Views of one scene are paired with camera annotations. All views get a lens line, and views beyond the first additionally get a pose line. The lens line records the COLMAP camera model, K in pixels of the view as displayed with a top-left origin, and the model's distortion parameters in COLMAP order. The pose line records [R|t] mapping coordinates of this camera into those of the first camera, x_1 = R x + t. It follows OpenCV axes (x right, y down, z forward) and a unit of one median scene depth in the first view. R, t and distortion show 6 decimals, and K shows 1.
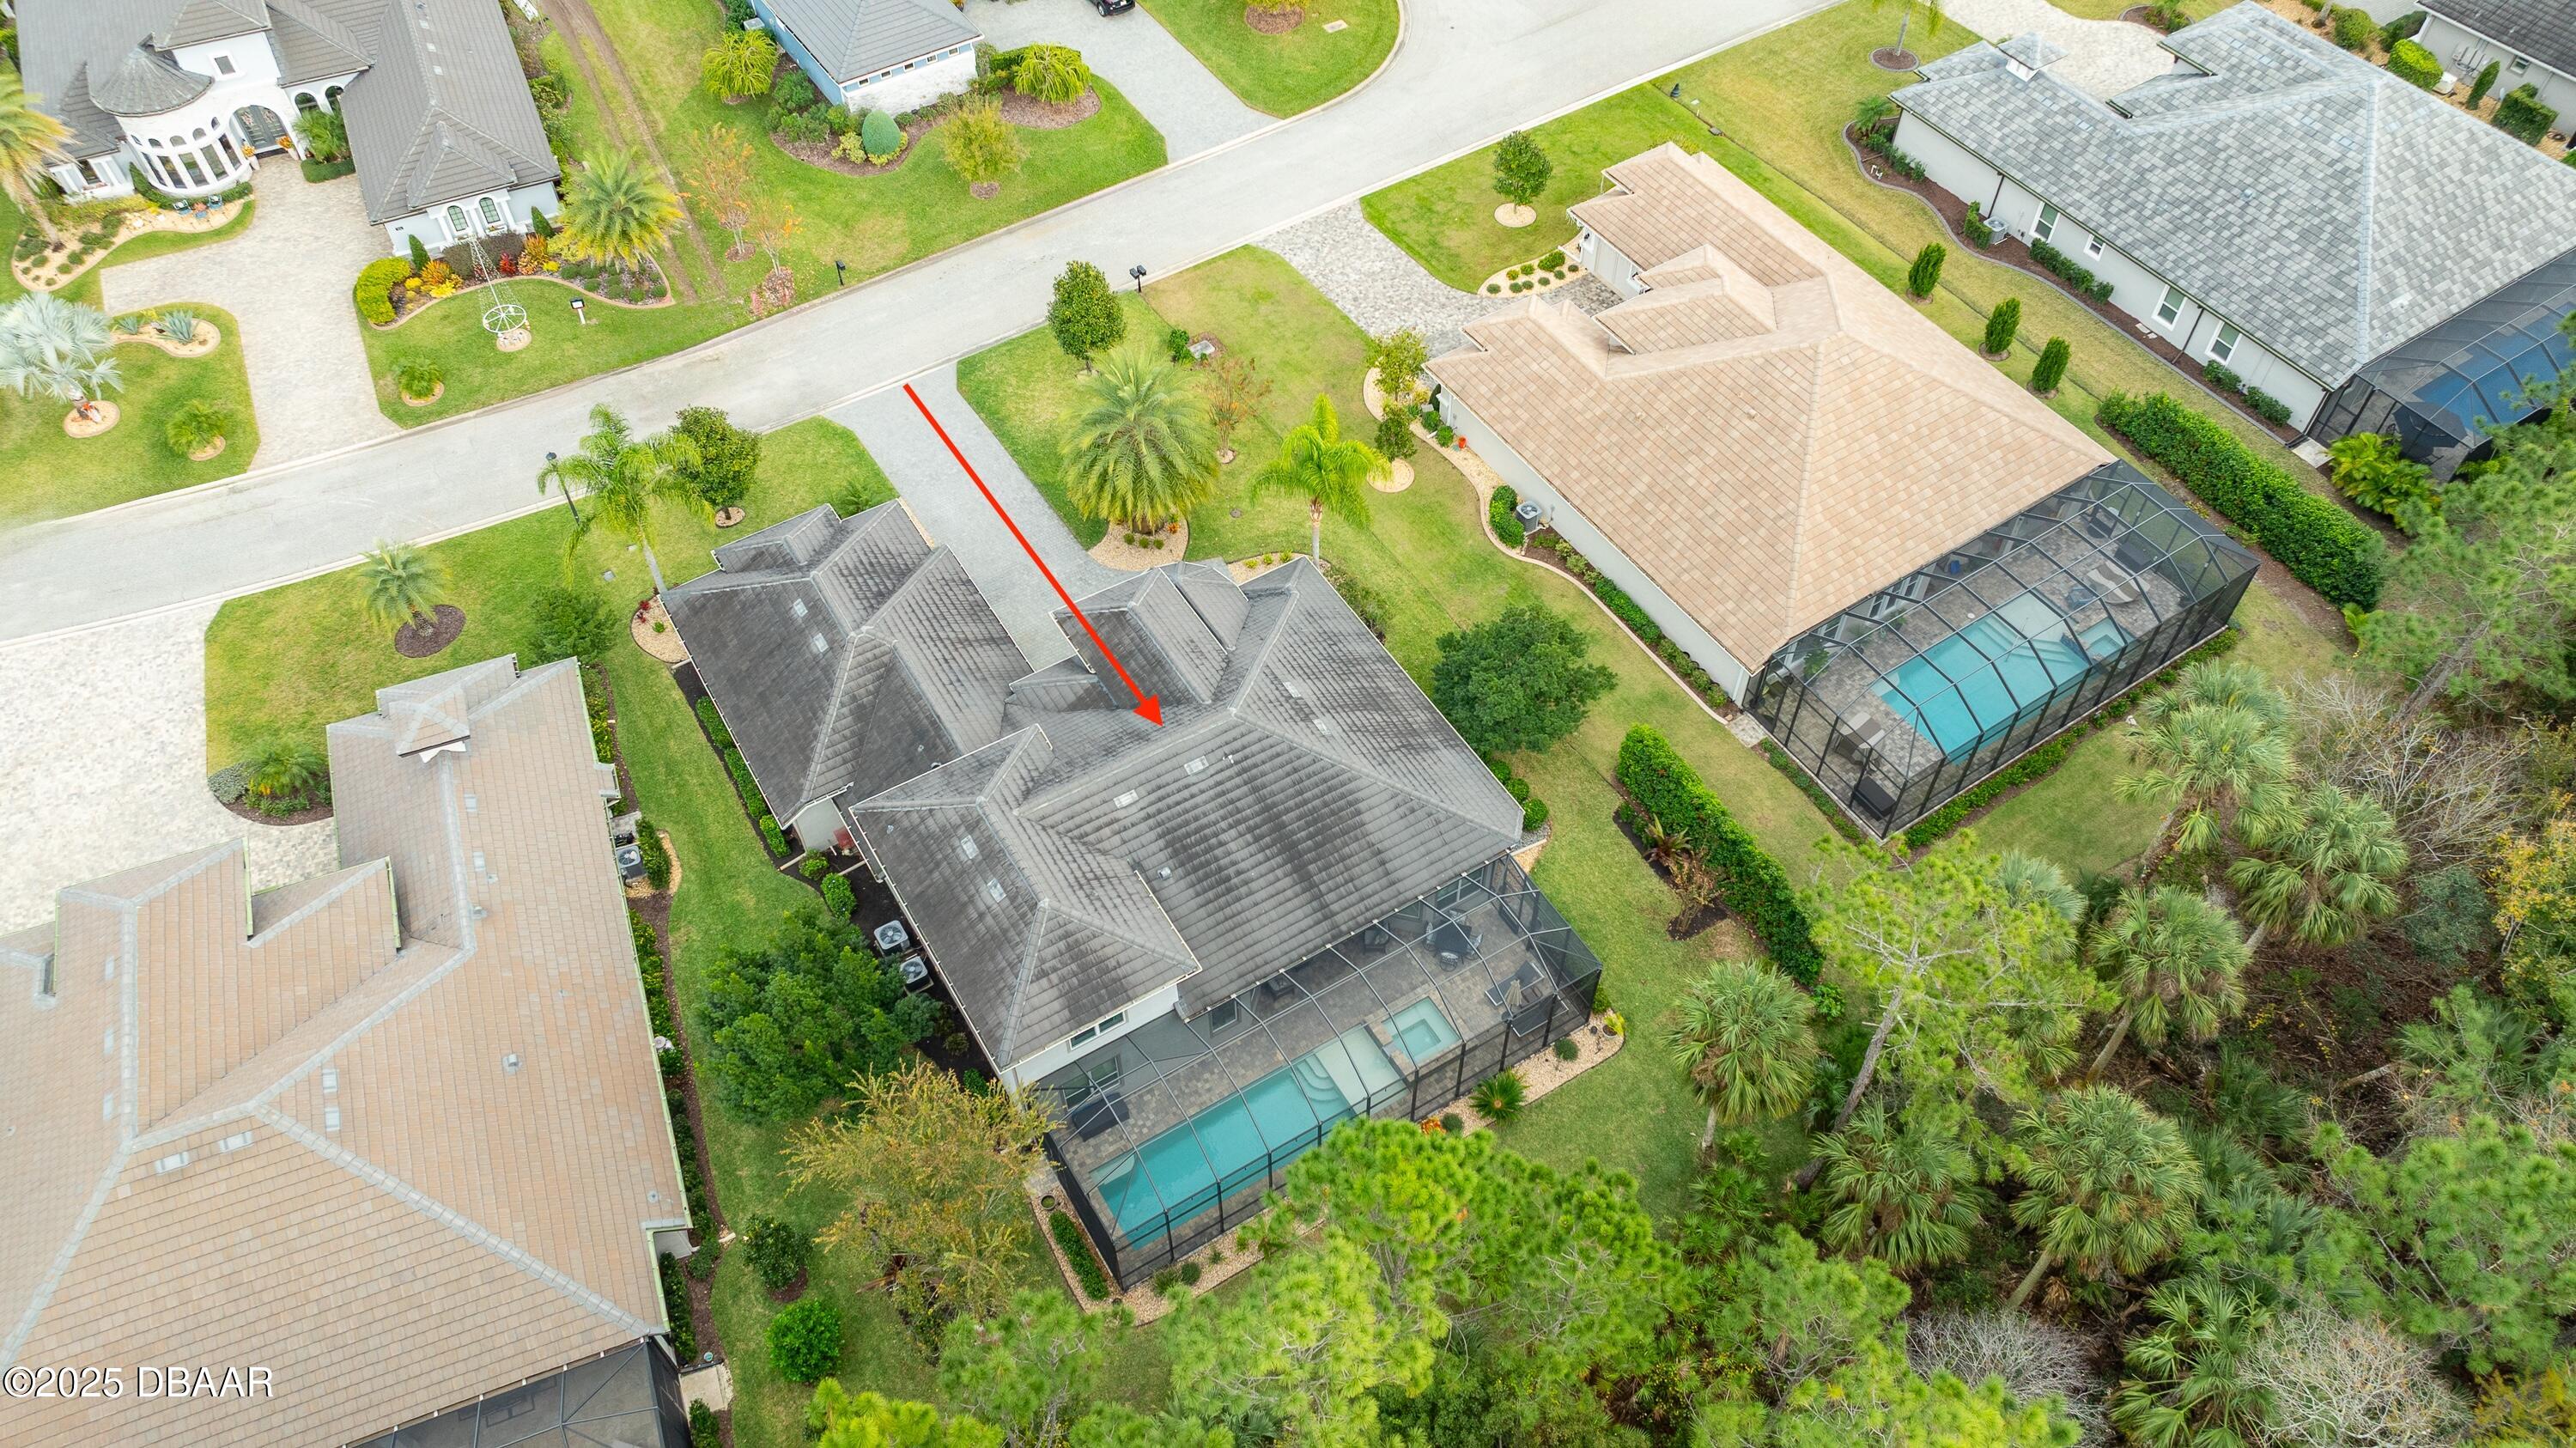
lens RADIAL K [[1855.4, 0, 1296.6], [0, 1855.4, 718.0], [0, 0, 1]] dist [-0.039299, 0.071955]
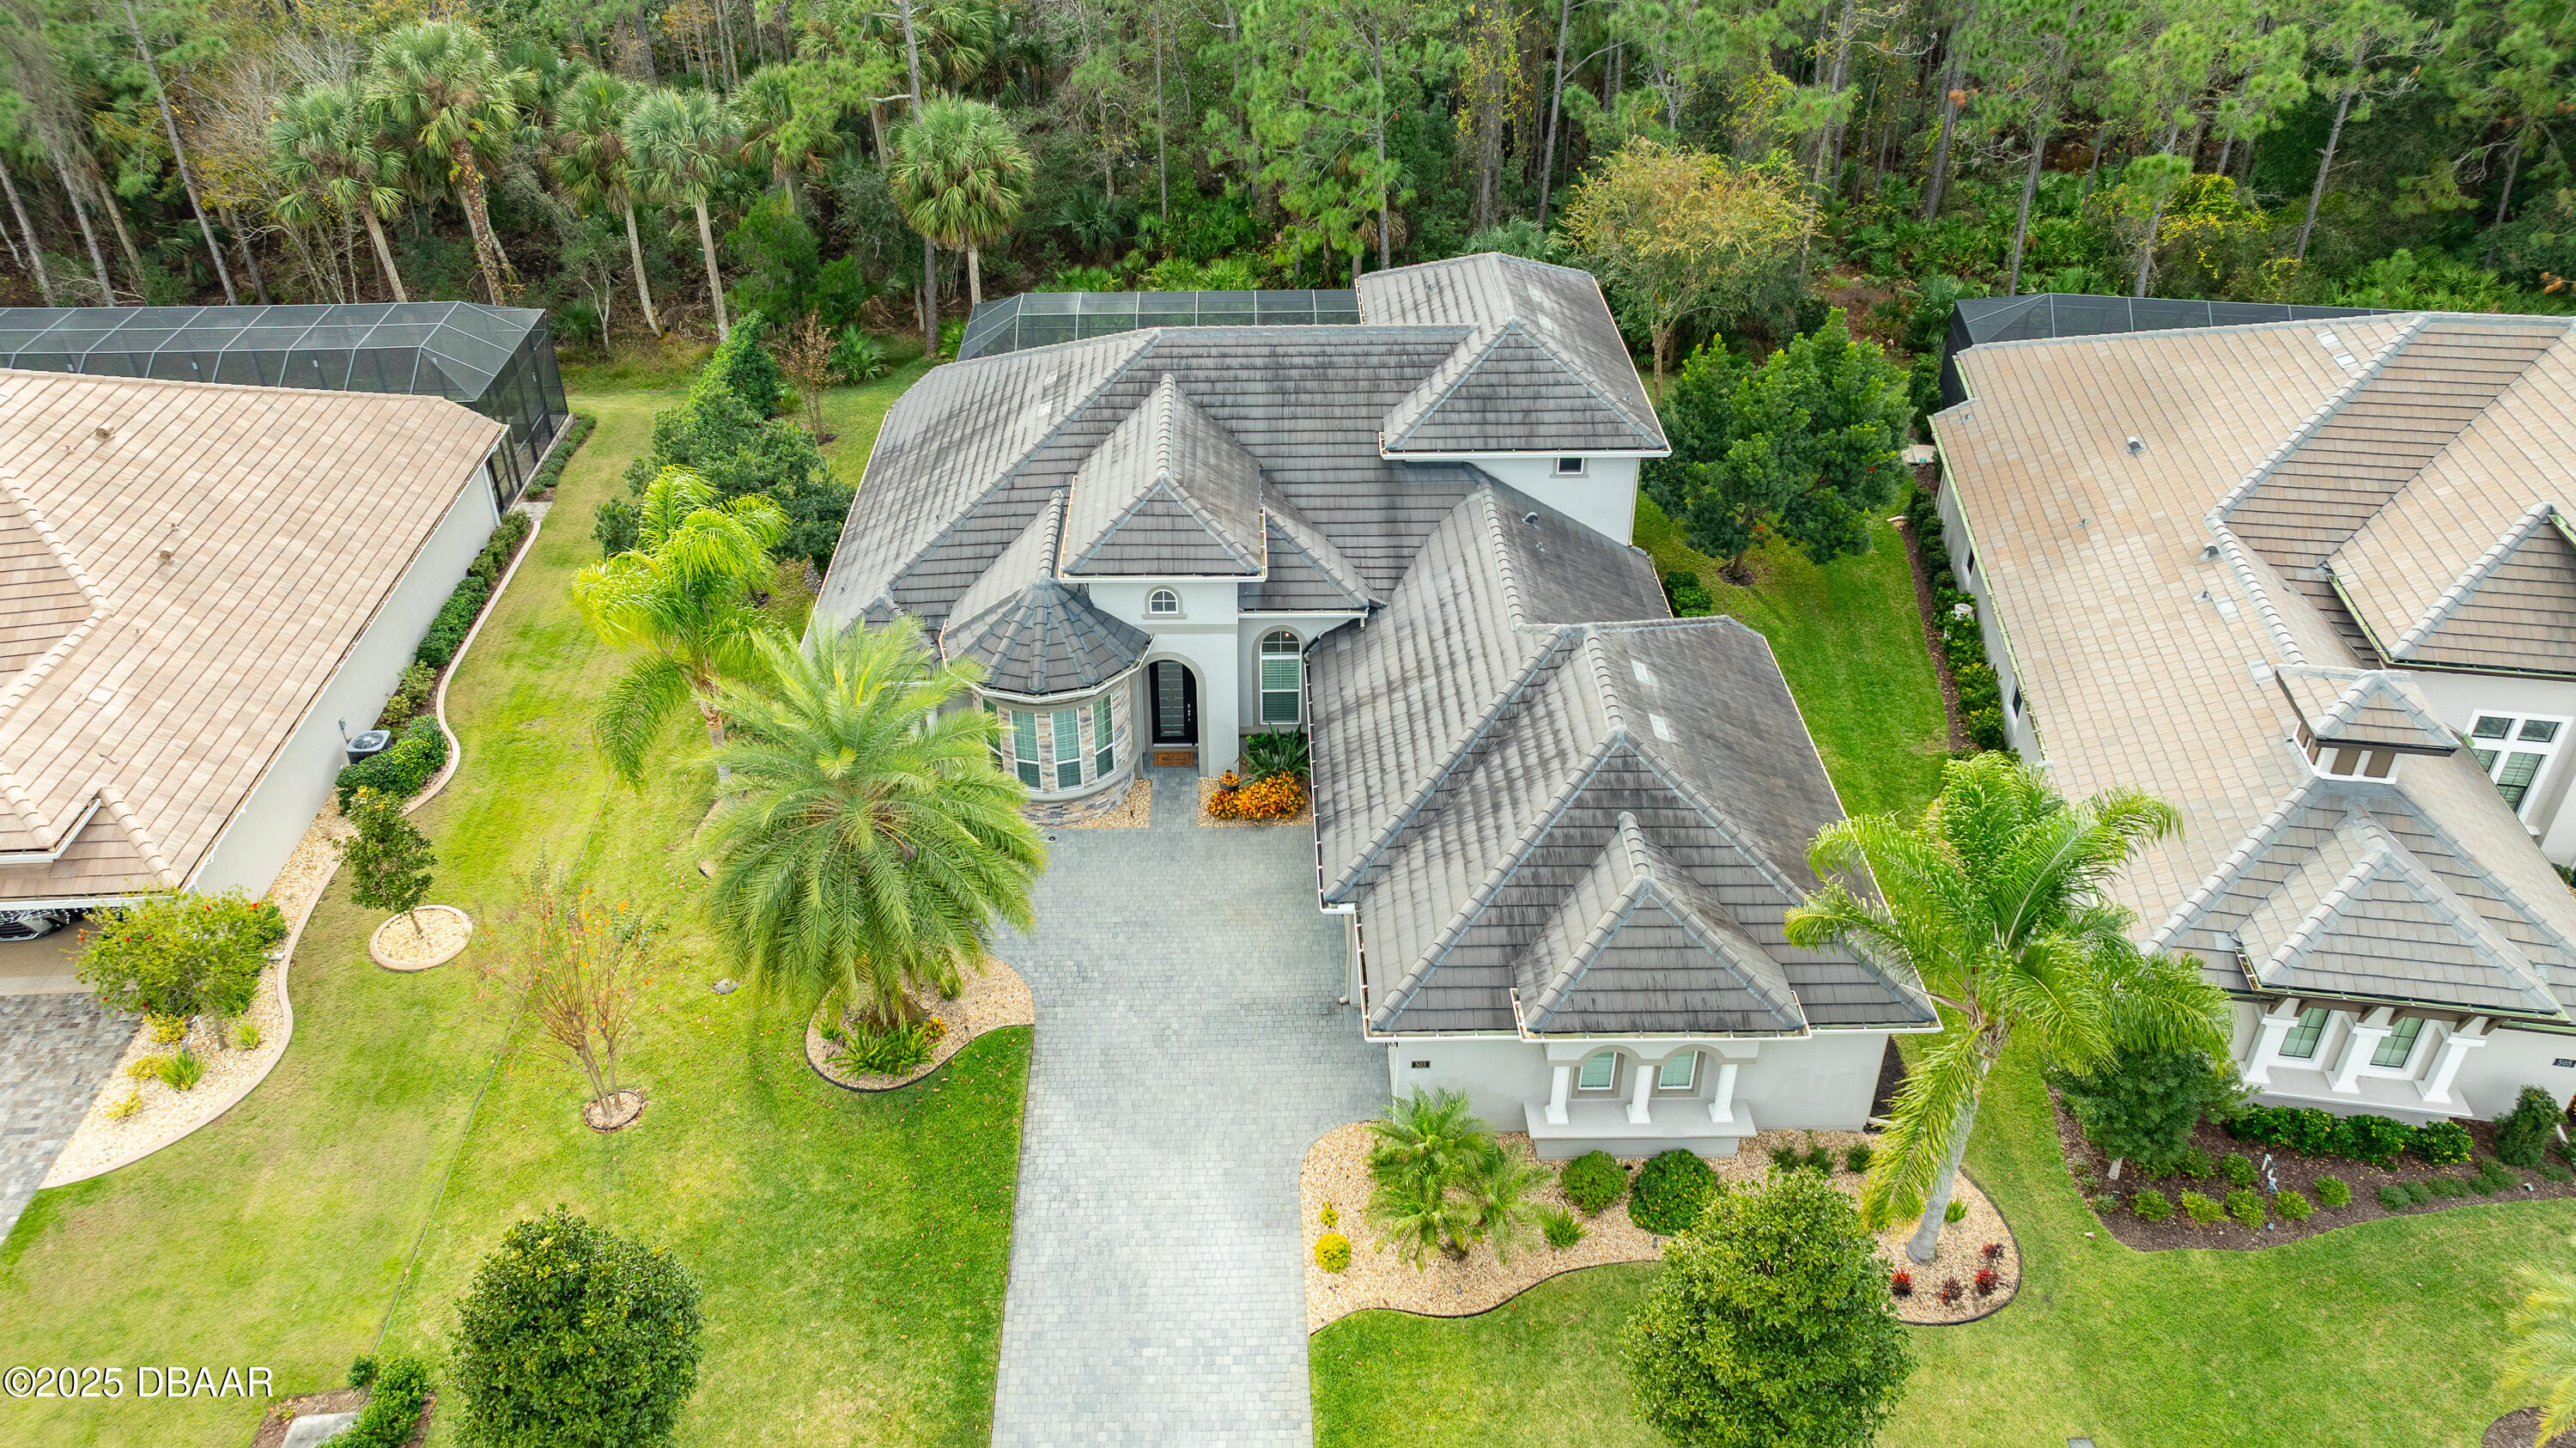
lens RADIAL K [[1813.7, 0, 1255.7], [0, 1813.7, 680.9], [0, 0, 1]] dist [-0.044274, 0.066795]
pose [[-0.856085, -0.286495, 0.430162, -0.313490], [0.405339, 0.144200, 0.902722, -0.464175], [-0.320654, 0.947168, -0.007320, 0.830664]]
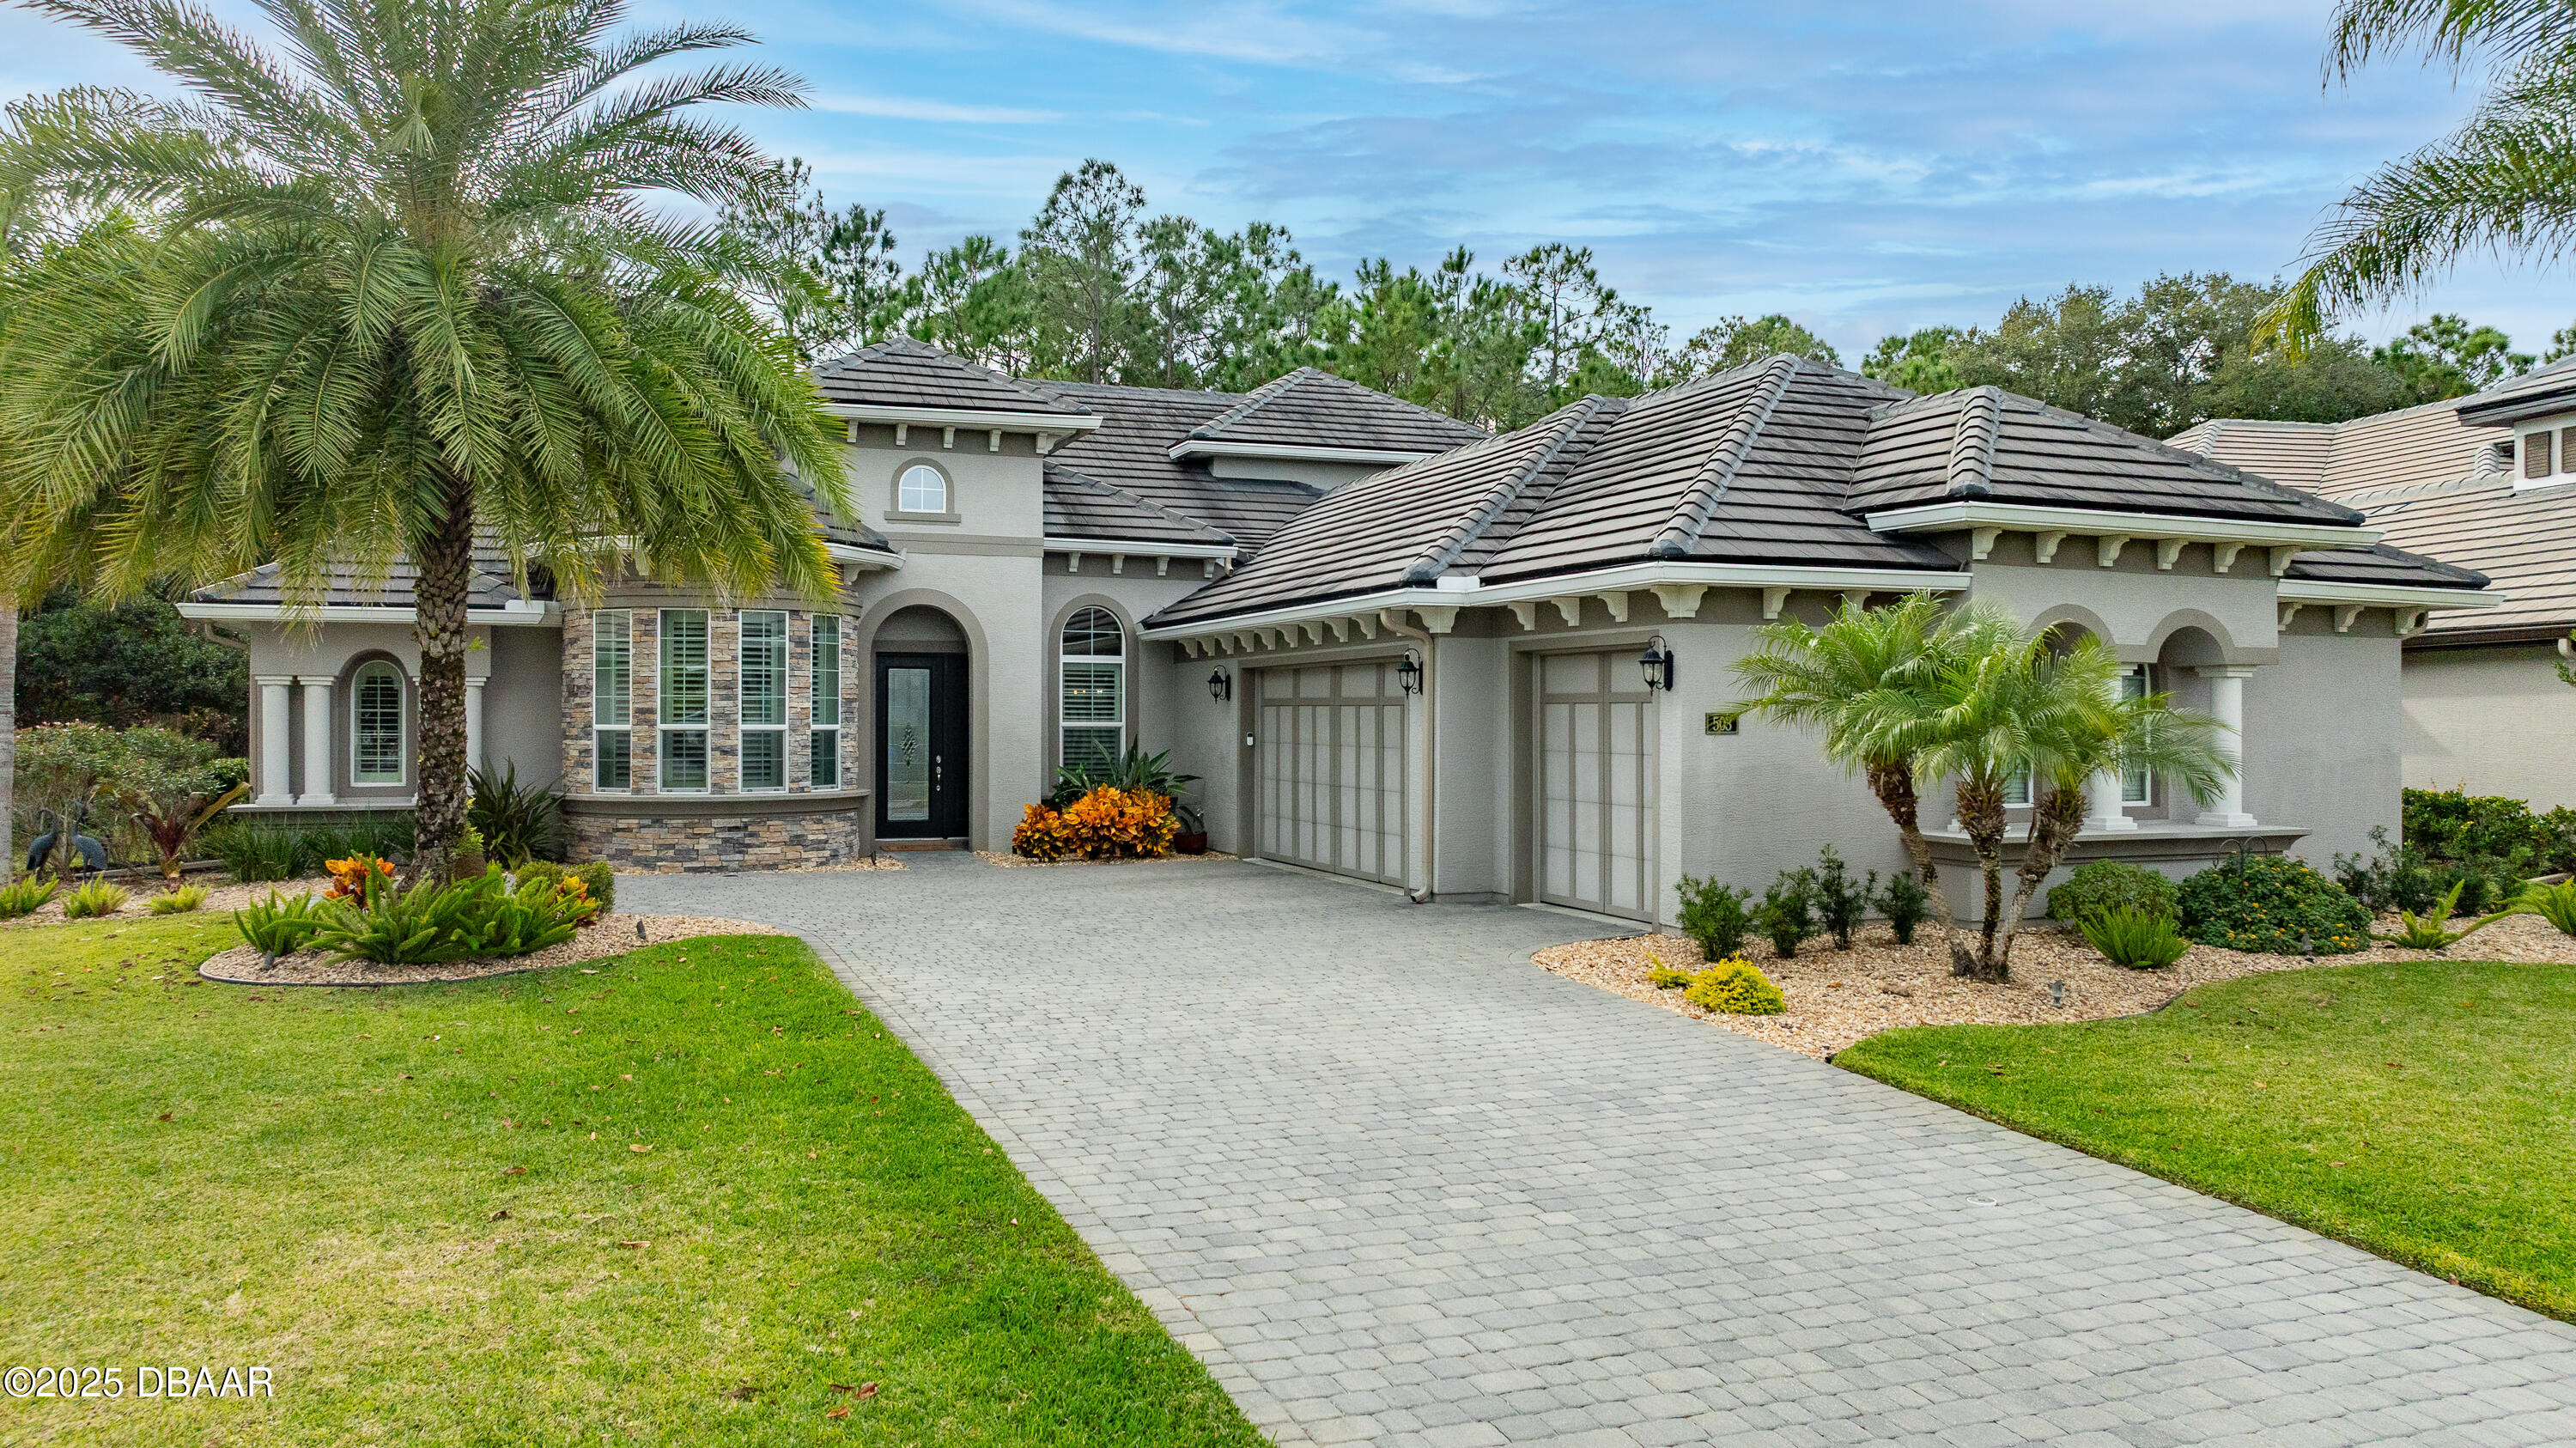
lens RADIAL K [[1855.4, 0, 1296.6], [0, 1855.4, 718.0], [0, 0, 1]] dist [-0.039299, 0.071955]
pose [[-0.984438, -0.001132, 0.175726, -0.190002], [0.136068, 0.627889, 0.766316, -0.237372], [-0.111204, 0.778302, -0.617964, 1.017201]]
